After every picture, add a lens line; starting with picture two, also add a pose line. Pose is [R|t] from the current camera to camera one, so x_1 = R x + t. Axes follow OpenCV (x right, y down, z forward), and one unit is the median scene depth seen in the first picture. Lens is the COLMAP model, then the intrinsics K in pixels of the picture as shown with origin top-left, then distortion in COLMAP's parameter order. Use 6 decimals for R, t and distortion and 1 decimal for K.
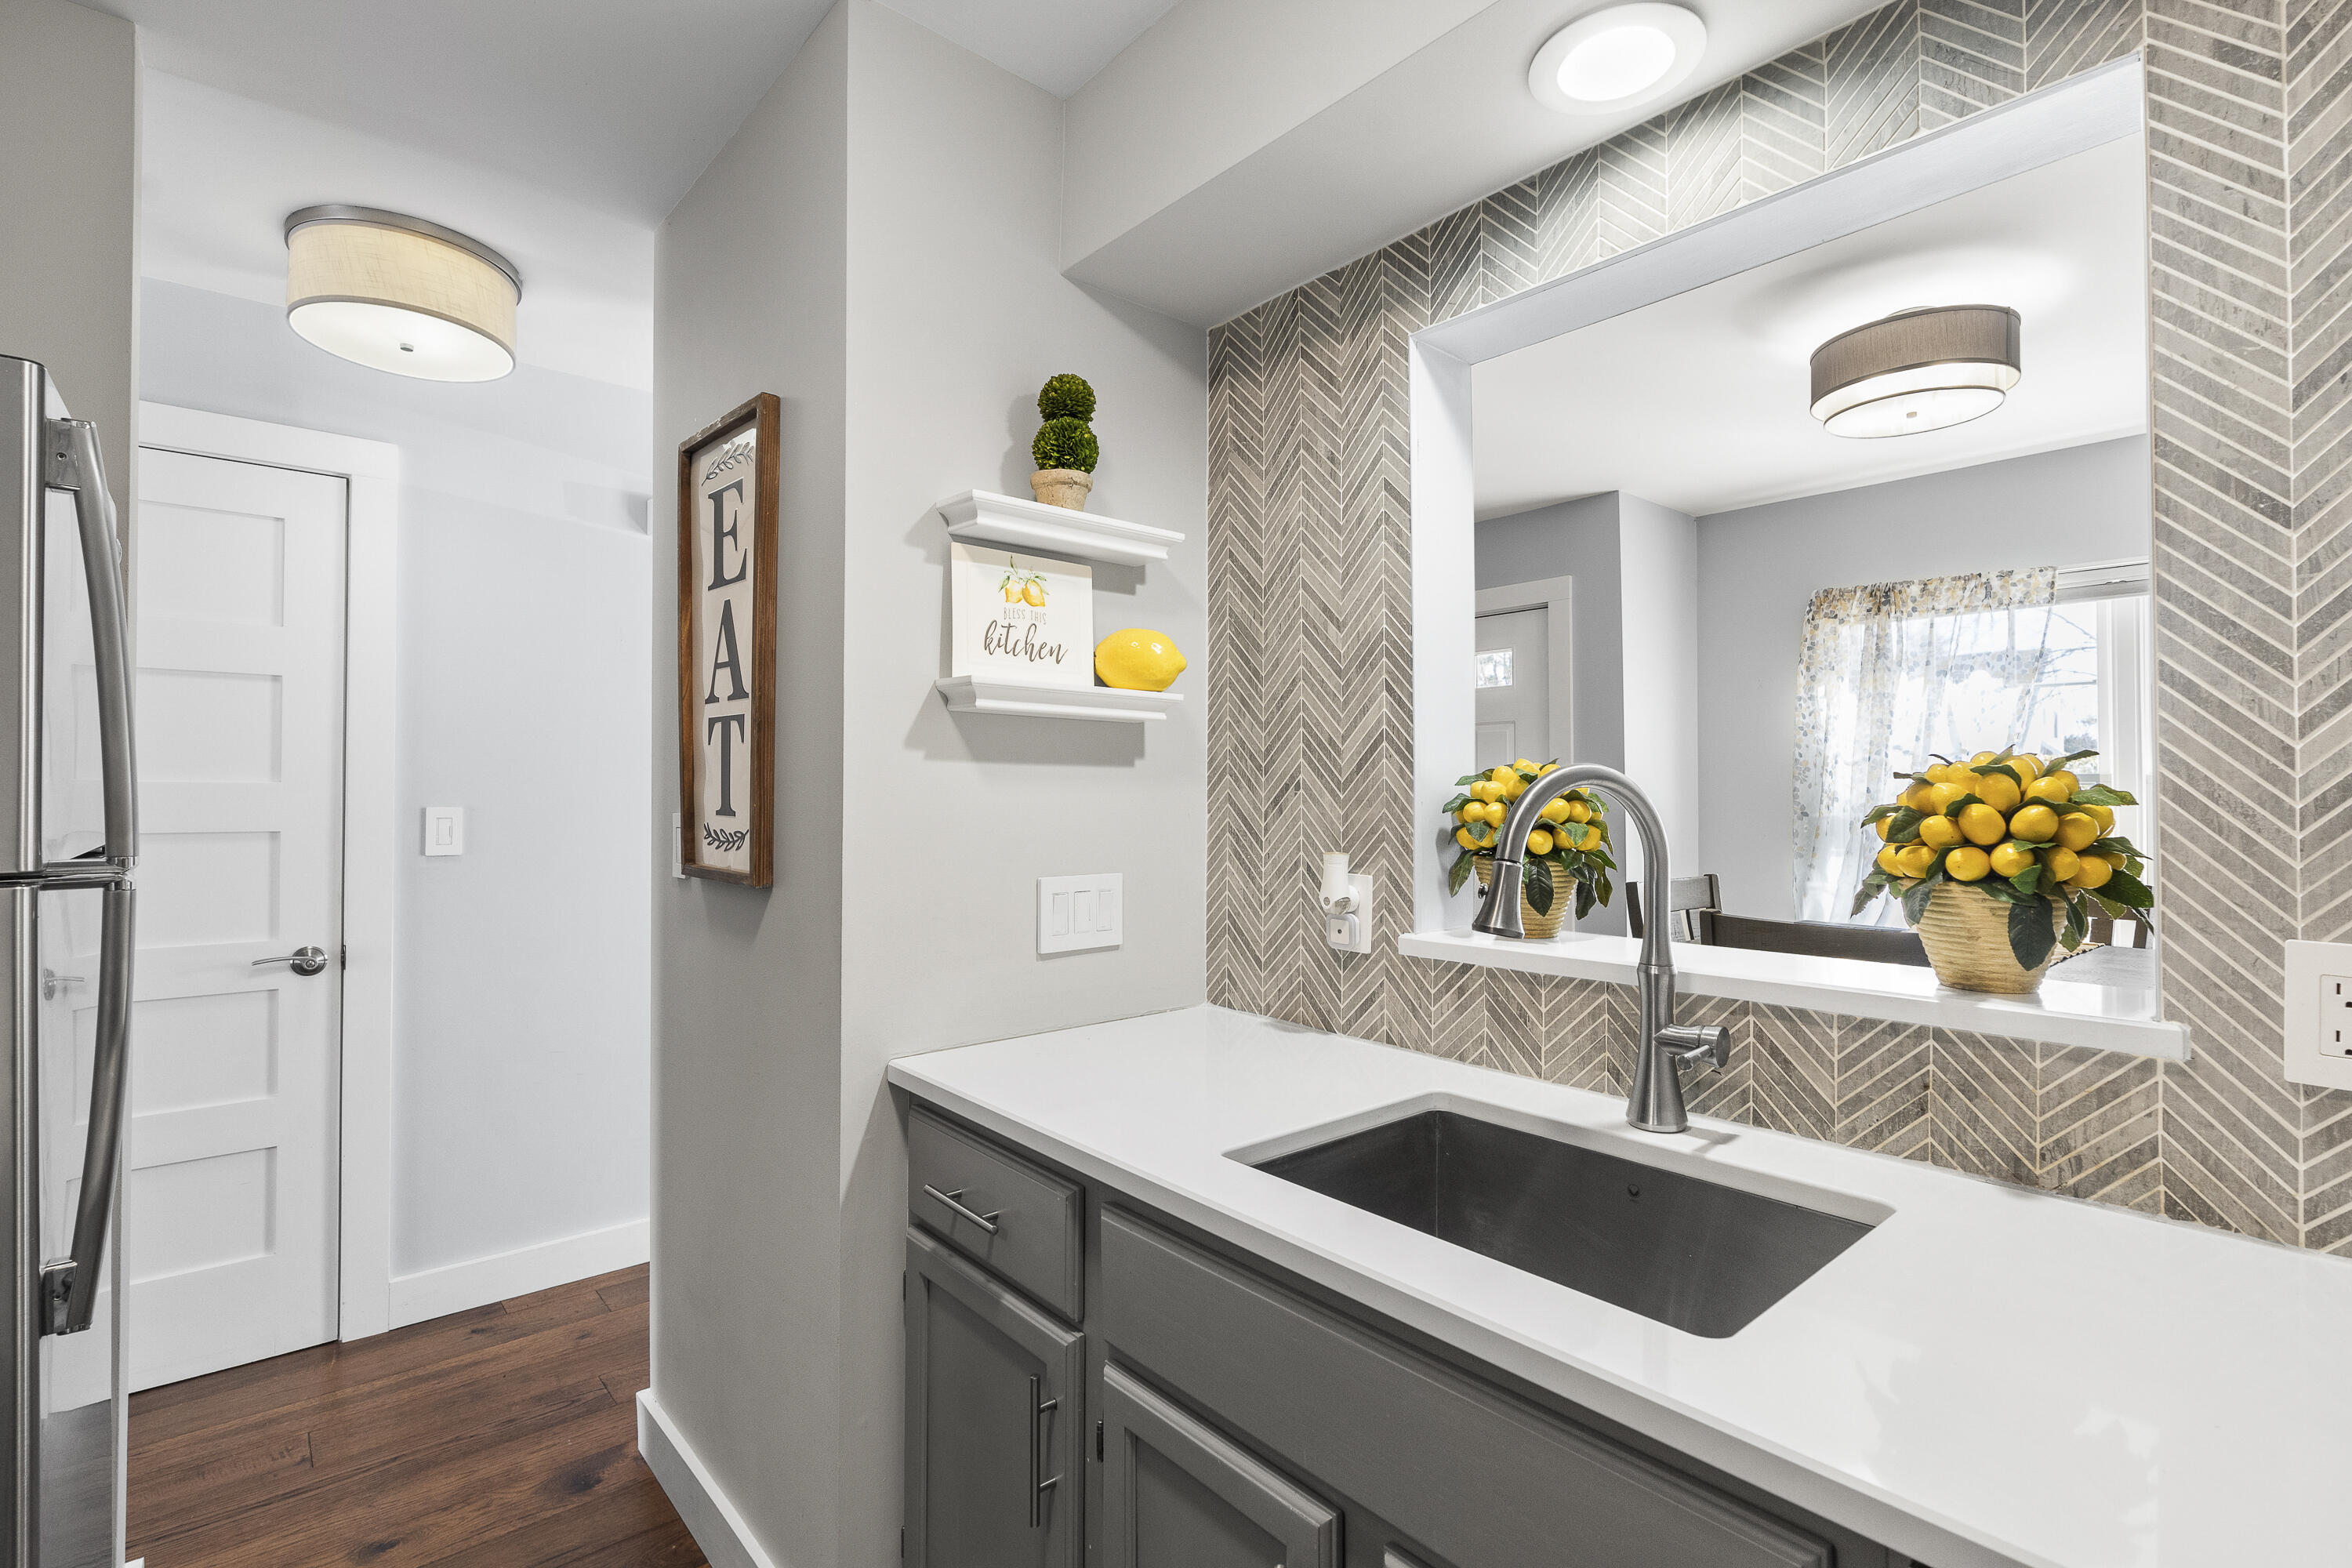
lens RADIAL K [[1086.8, 0, 1173.0], [0, 1086.8, 780.1], [0, 0, 1]] dist [-0.001195, 0.000316]
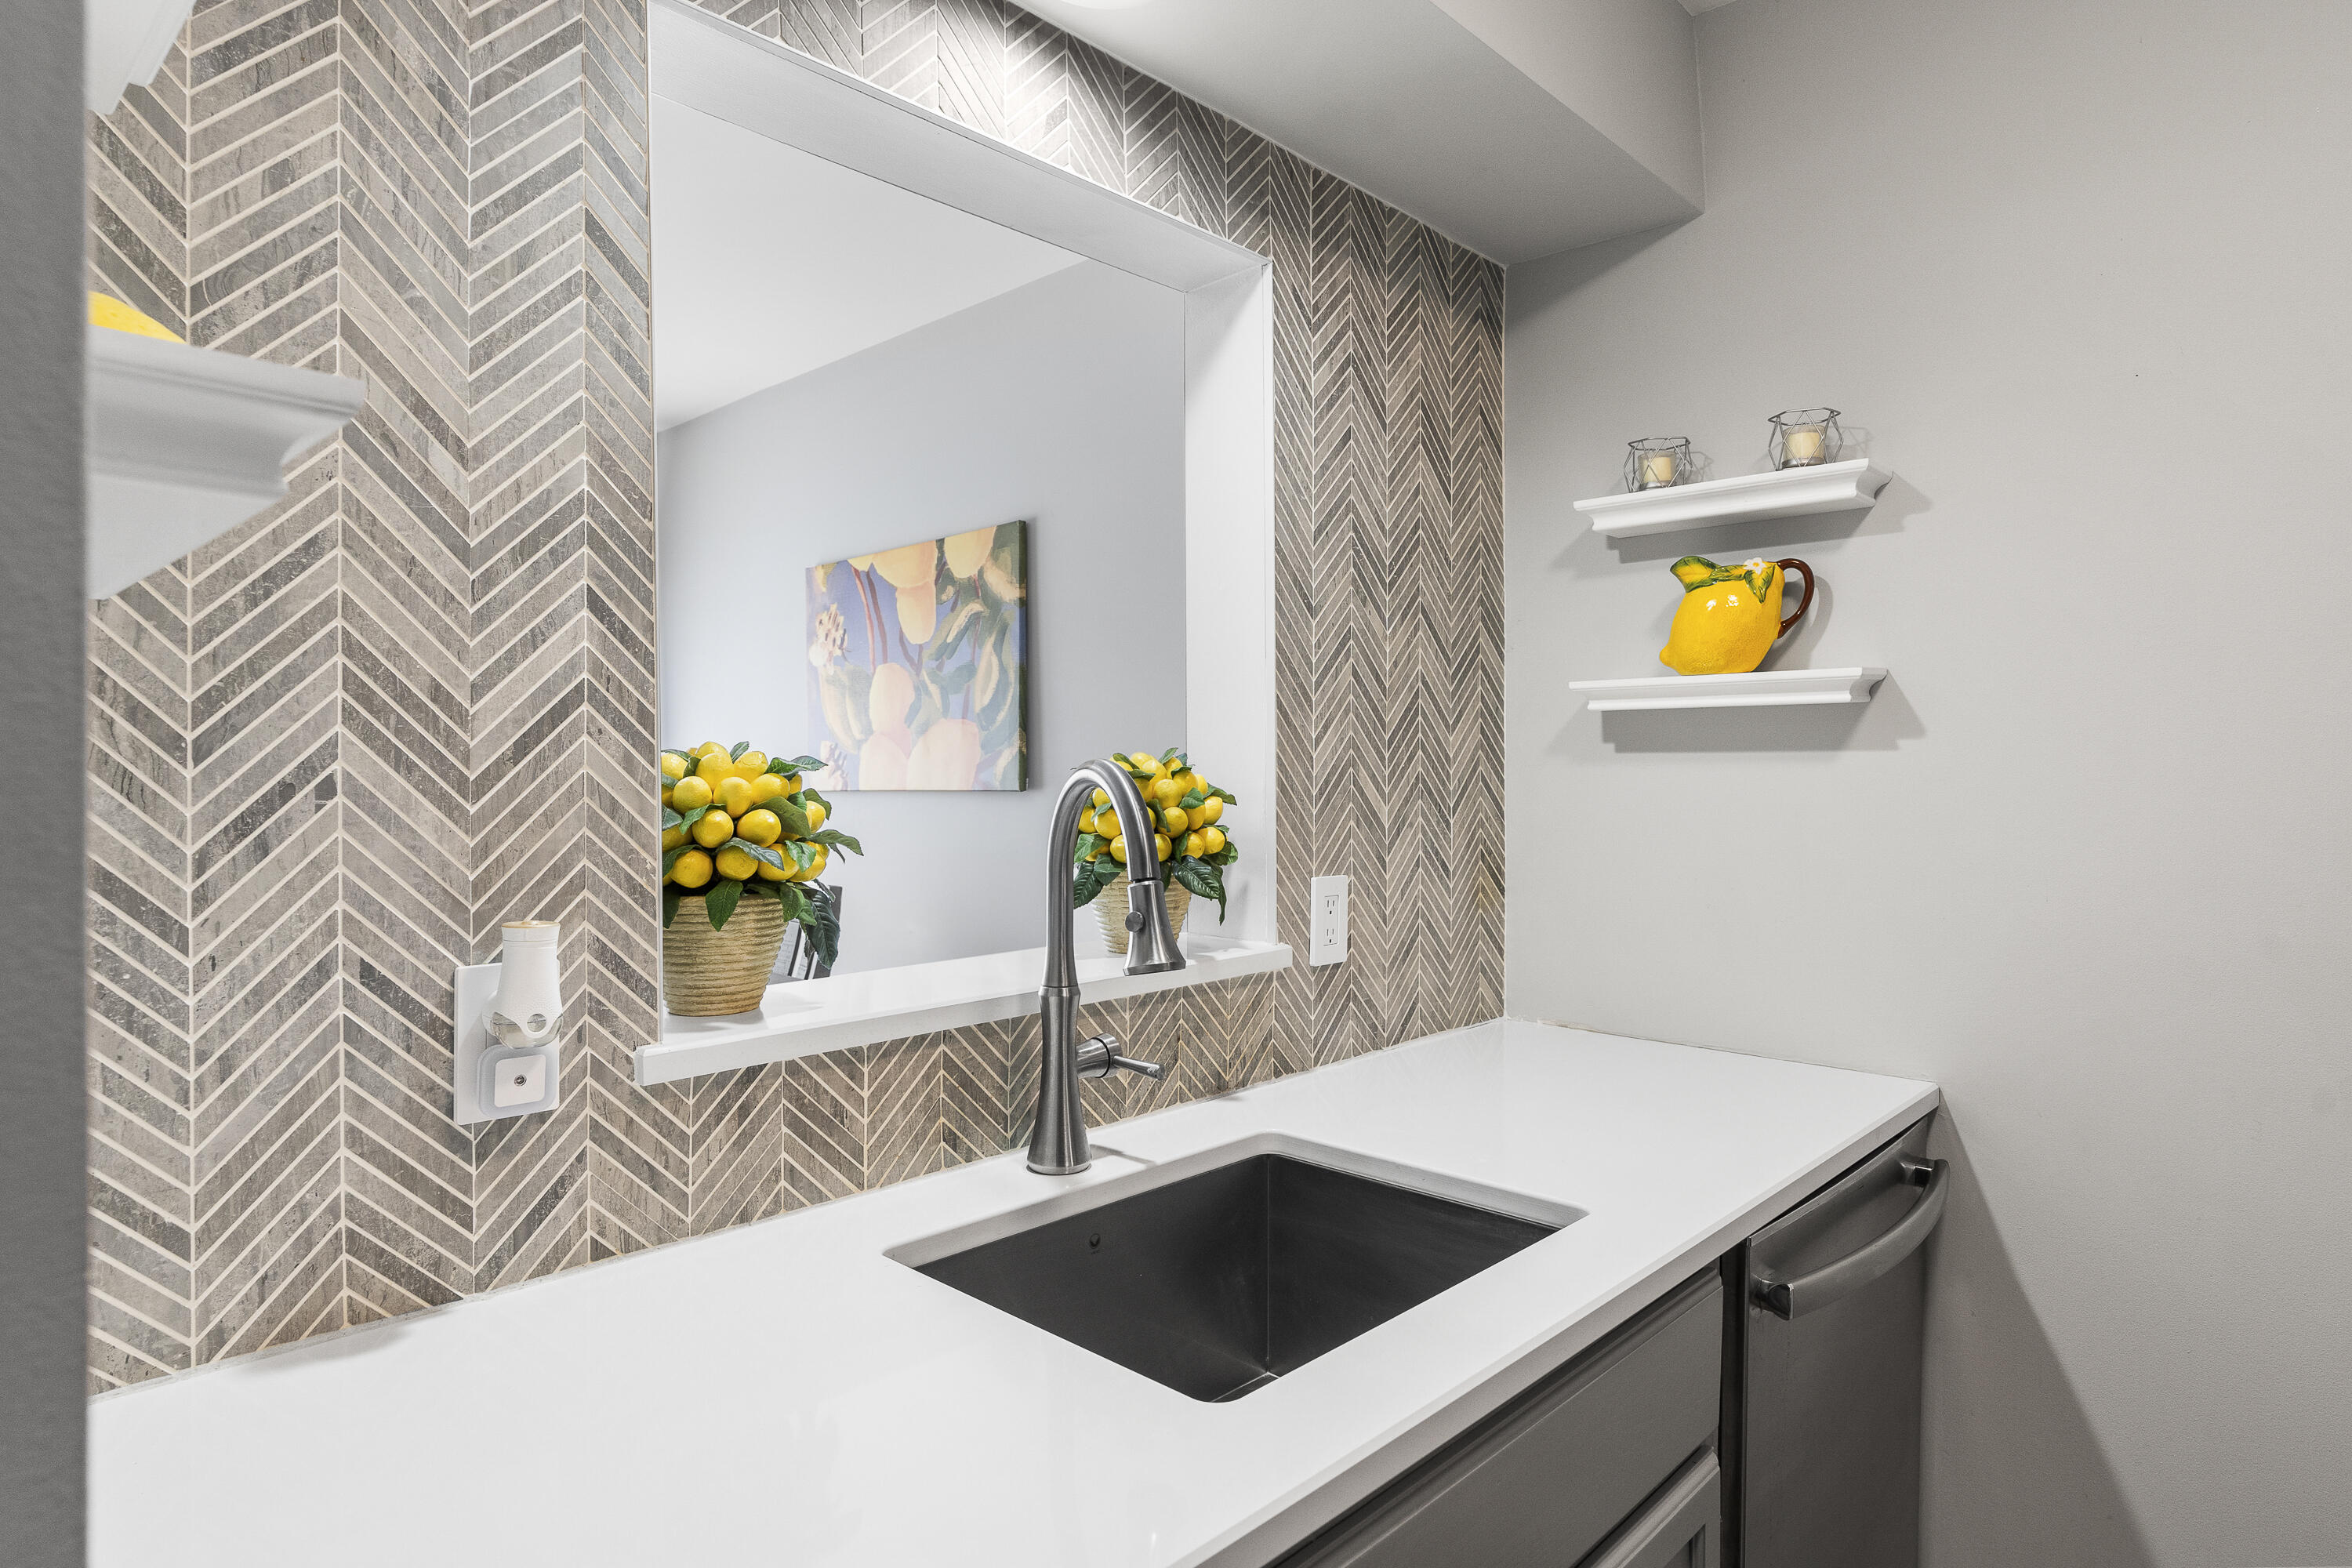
lens RADIAL K [[1306.5, 0, 1166.9], [0, 1306.5, 779.2], [0, 0, 1]] dist [-0.002213, 0.000136]
pose [[-0.097276, -0.007920, 0.995226, -0.472578], [-0.008699, 0.999937, 0.007107, -0.005180], [-0.995219, -0.007966, -0.097339, 0.772957]]
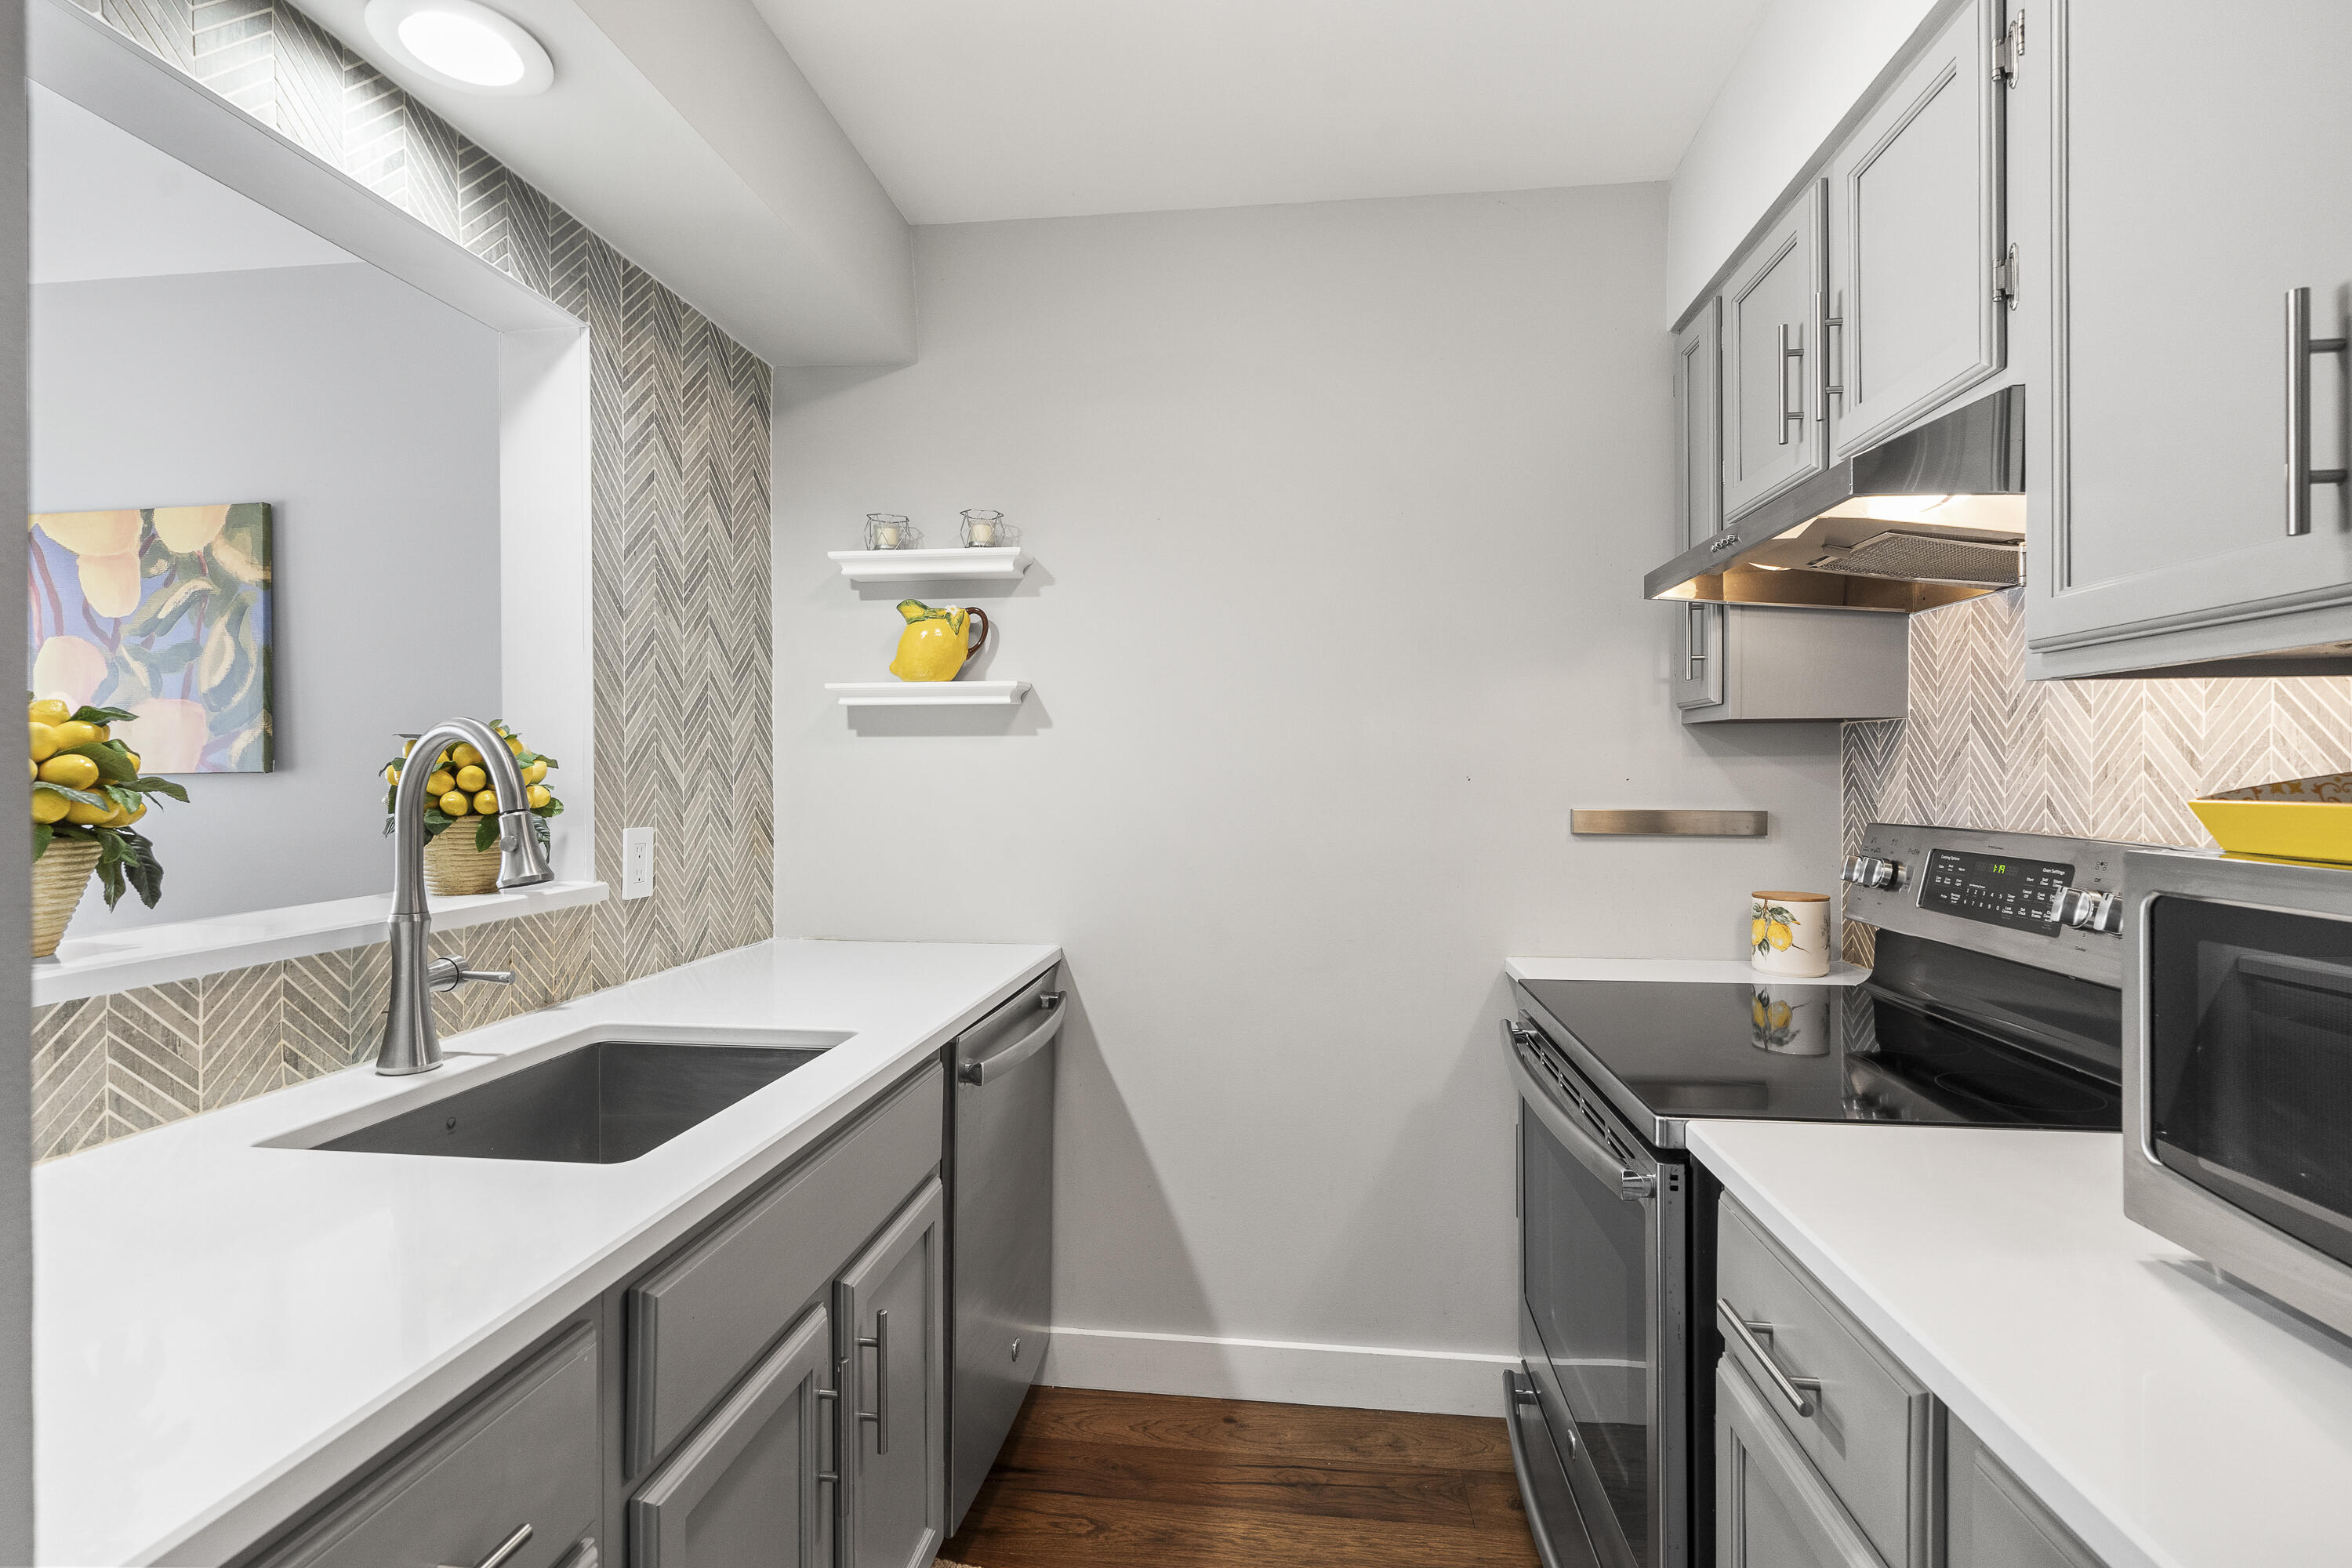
lens RADIAL K [[1086.8, 0, 1173.0], [0, 1086.8, 780.1], [0, 0, 1]] dist [-0.001195, 0.000316]
pose [[-0.673719, -0.002604, 0.738983, -0.610683], [-0.005983, 0.999980, -0.001931, 0.031064], [-0.738963, -0.005723, -0.673721, 0.880679]]
